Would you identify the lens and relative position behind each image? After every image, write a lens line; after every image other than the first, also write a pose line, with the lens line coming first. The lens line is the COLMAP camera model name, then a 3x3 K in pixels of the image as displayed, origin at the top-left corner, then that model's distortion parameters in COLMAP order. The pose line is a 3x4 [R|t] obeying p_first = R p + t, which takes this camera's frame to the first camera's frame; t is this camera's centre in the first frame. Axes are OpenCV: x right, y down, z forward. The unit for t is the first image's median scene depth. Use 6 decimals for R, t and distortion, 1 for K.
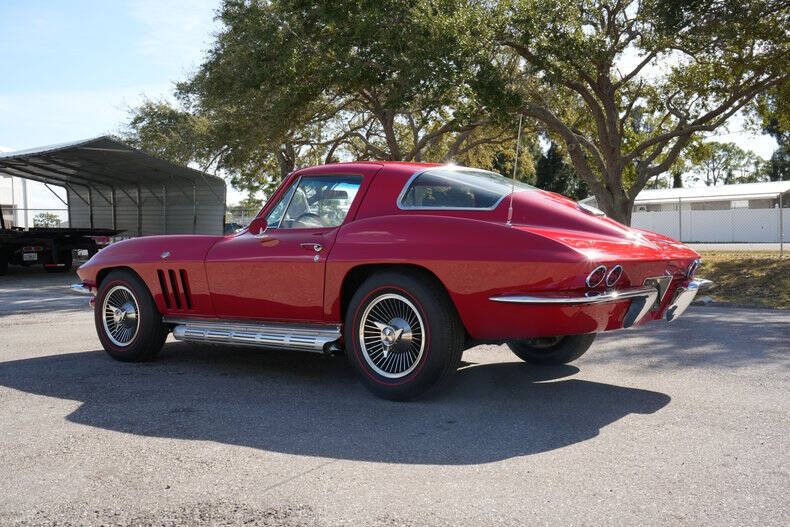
lens RADIAL K [[992.8, 0, 395.0], [0, 992.8, 263.5], [0, 0, 1]] dist [-0.004652, -0.006063]
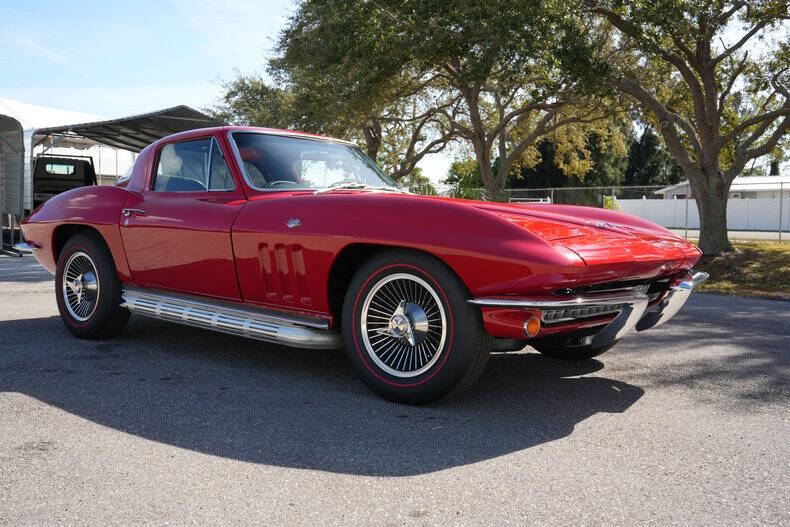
lens RADIAL K [[801.5, 0, 395.0], [0, 801.5, 263.5], [0, 0, 1]] dist [0.075193, -0.124782]
pose [[0.988795, 0.036254, -0.144809, 0.037580], [-0.032506, 0.999075, 0.028161, 0.002305], [0.145696, -0.023138, 0.989059, 0.184585]]
